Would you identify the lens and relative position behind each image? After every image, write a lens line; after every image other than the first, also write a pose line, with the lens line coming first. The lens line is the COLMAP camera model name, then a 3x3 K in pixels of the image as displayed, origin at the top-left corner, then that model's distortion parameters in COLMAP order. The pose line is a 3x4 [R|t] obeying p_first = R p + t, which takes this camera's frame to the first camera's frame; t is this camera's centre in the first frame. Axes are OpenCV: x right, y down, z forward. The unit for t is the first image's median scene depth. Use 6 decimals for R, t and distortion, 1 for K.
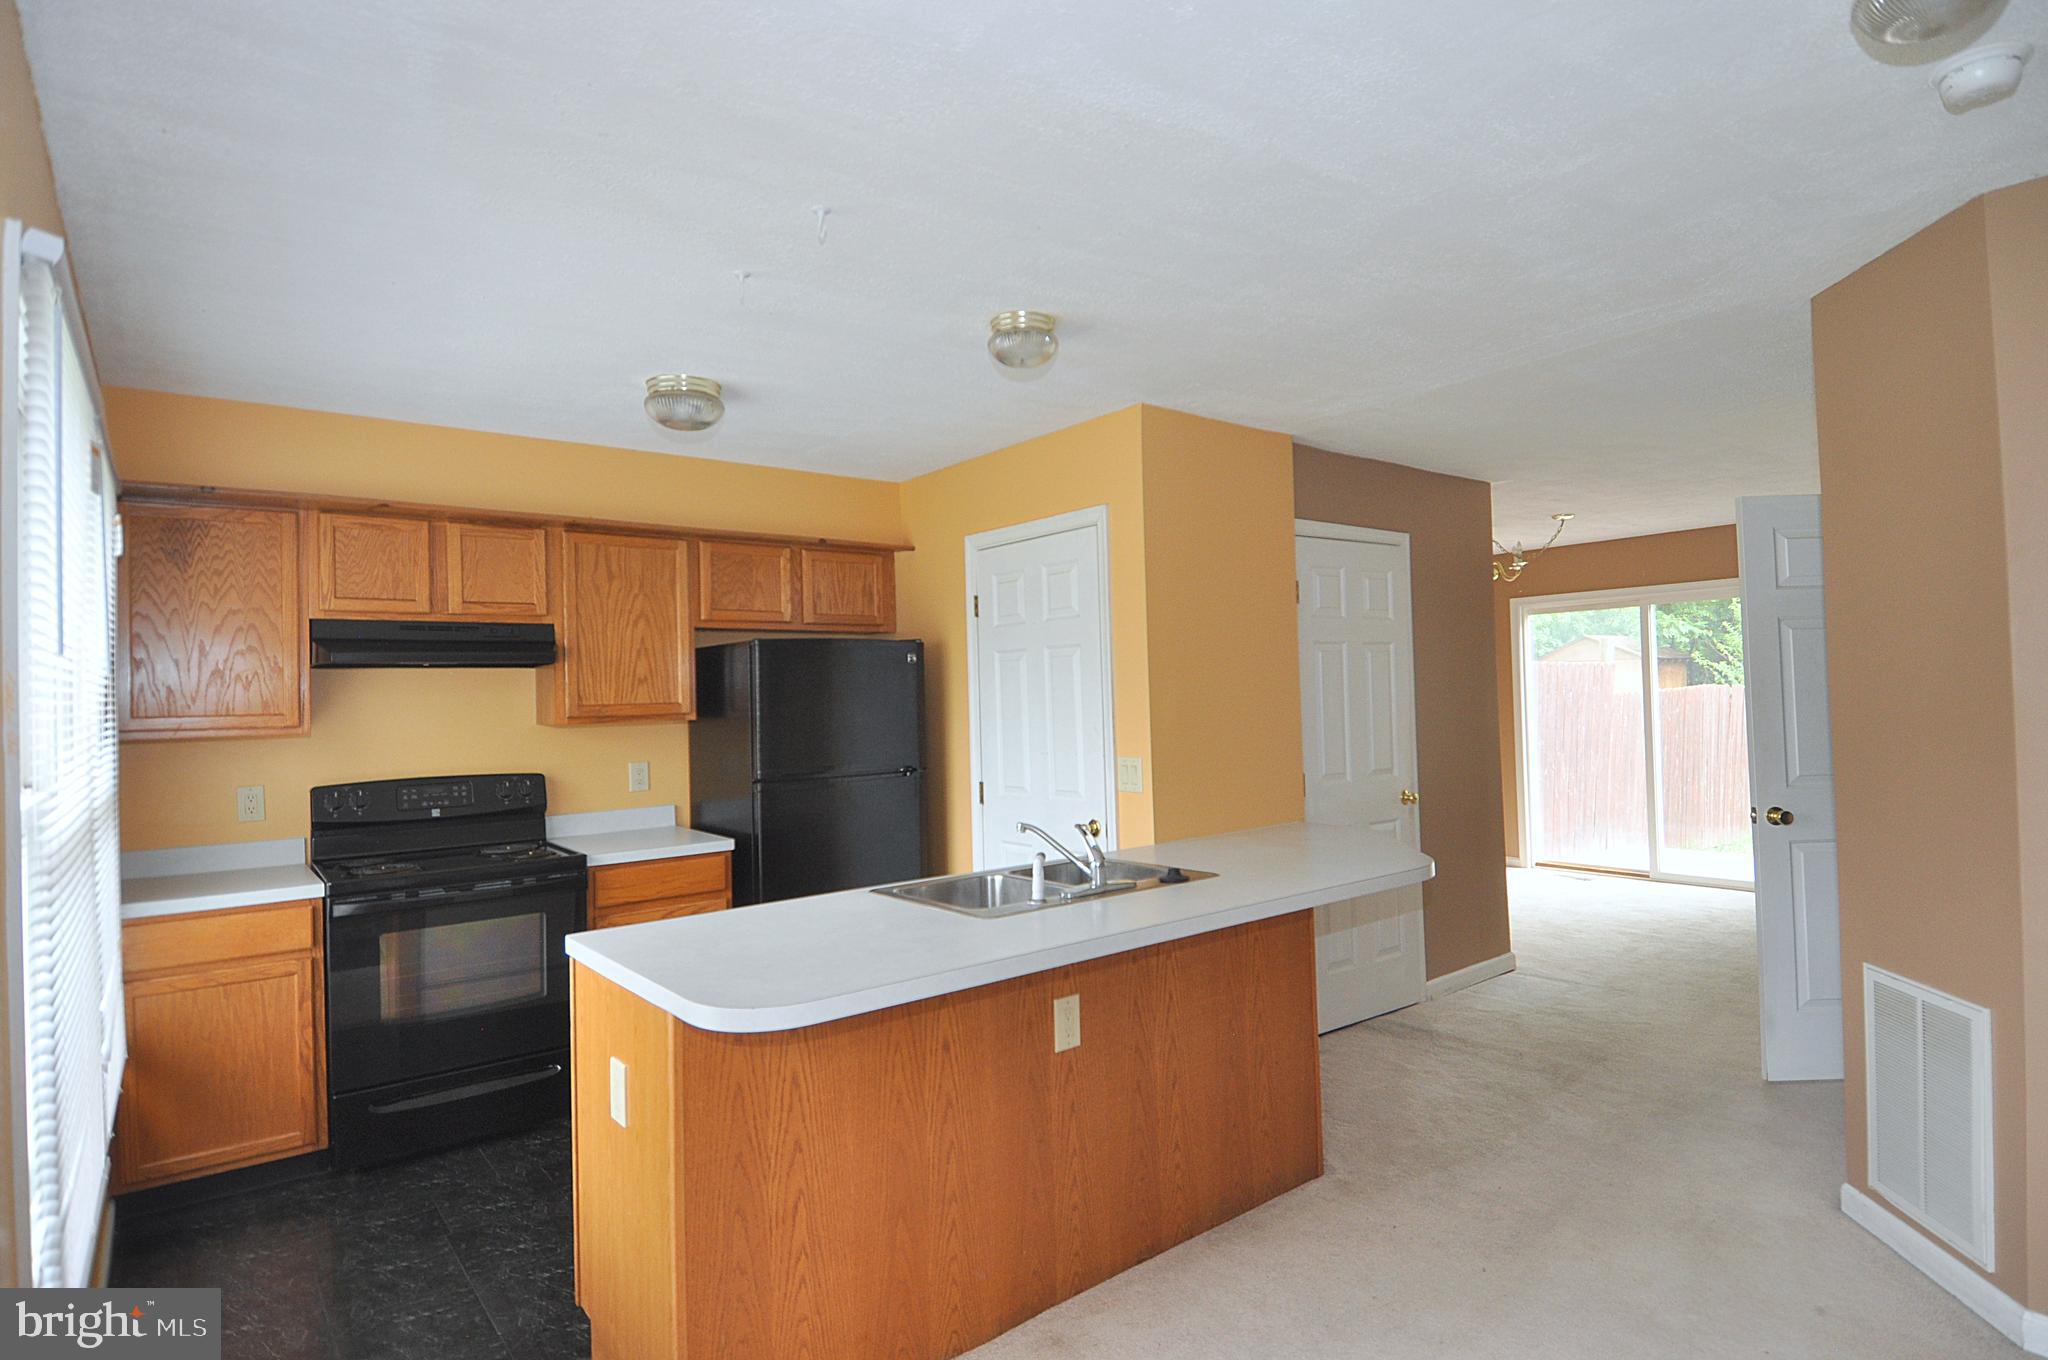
lens RADIAL K [[1068.7, 0, 1055.1], [0, 1068.7, 680.8], [0, 0, 1]] dist [0.037043, -0.044309]
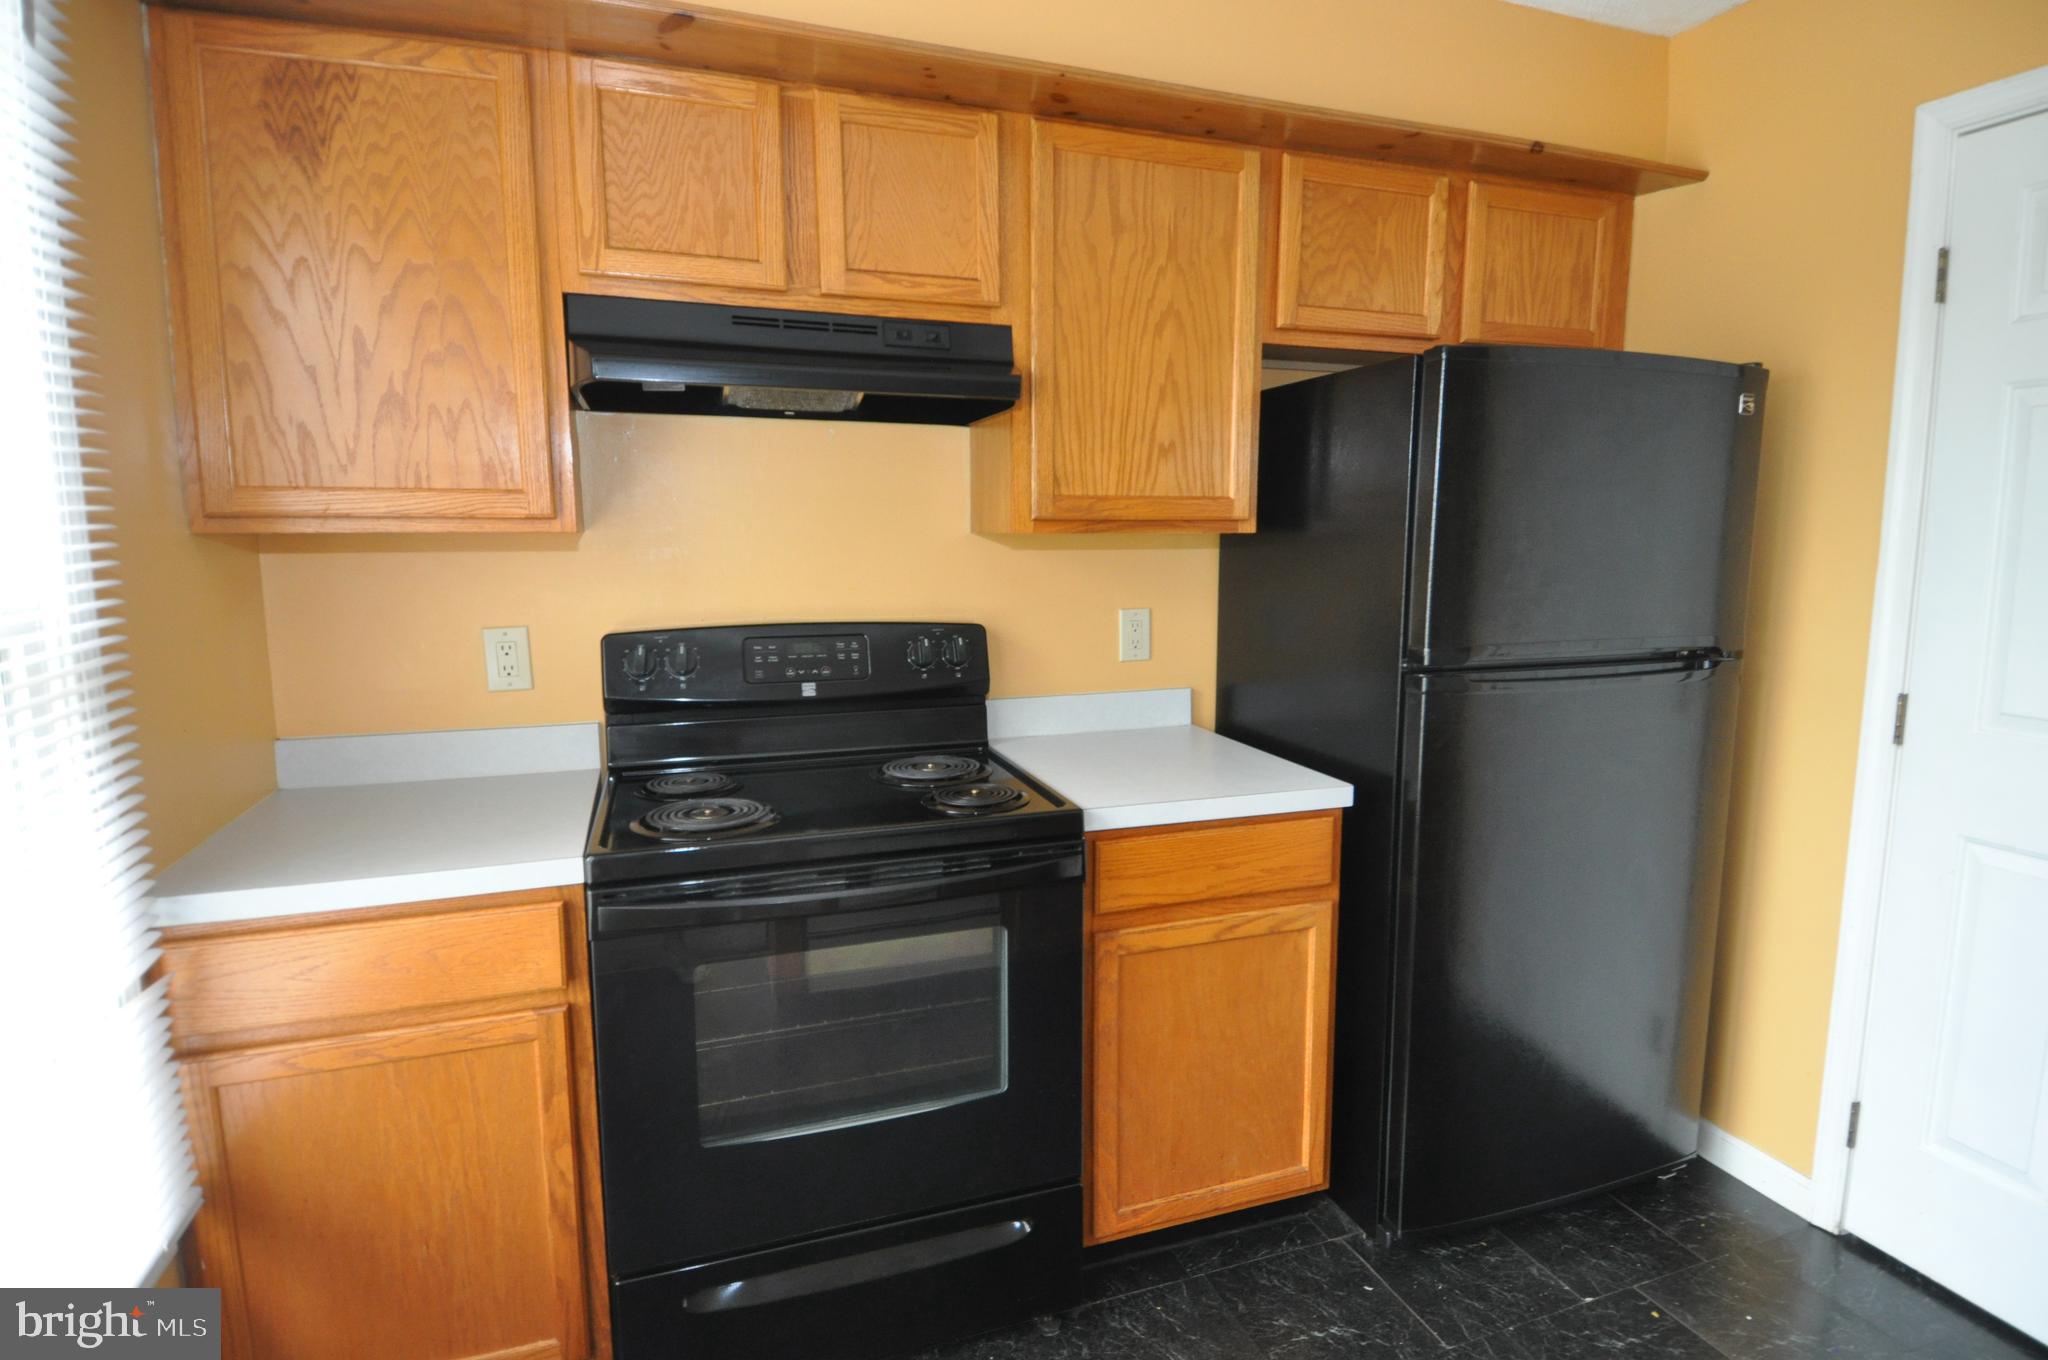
lens RADIAL K [[1068.7, 0, 1055.1], [0, 1068.7, 680.8], [0, 0, 1]] dist [0.037043, -0.044309]
pose [[0.945766, 0.070693, -0.317063, -0.294518], [-0.020101, 0.986899, 0.160083, 0.029993], [0.324226, -0.145028, 0.934797, 0.550818]]
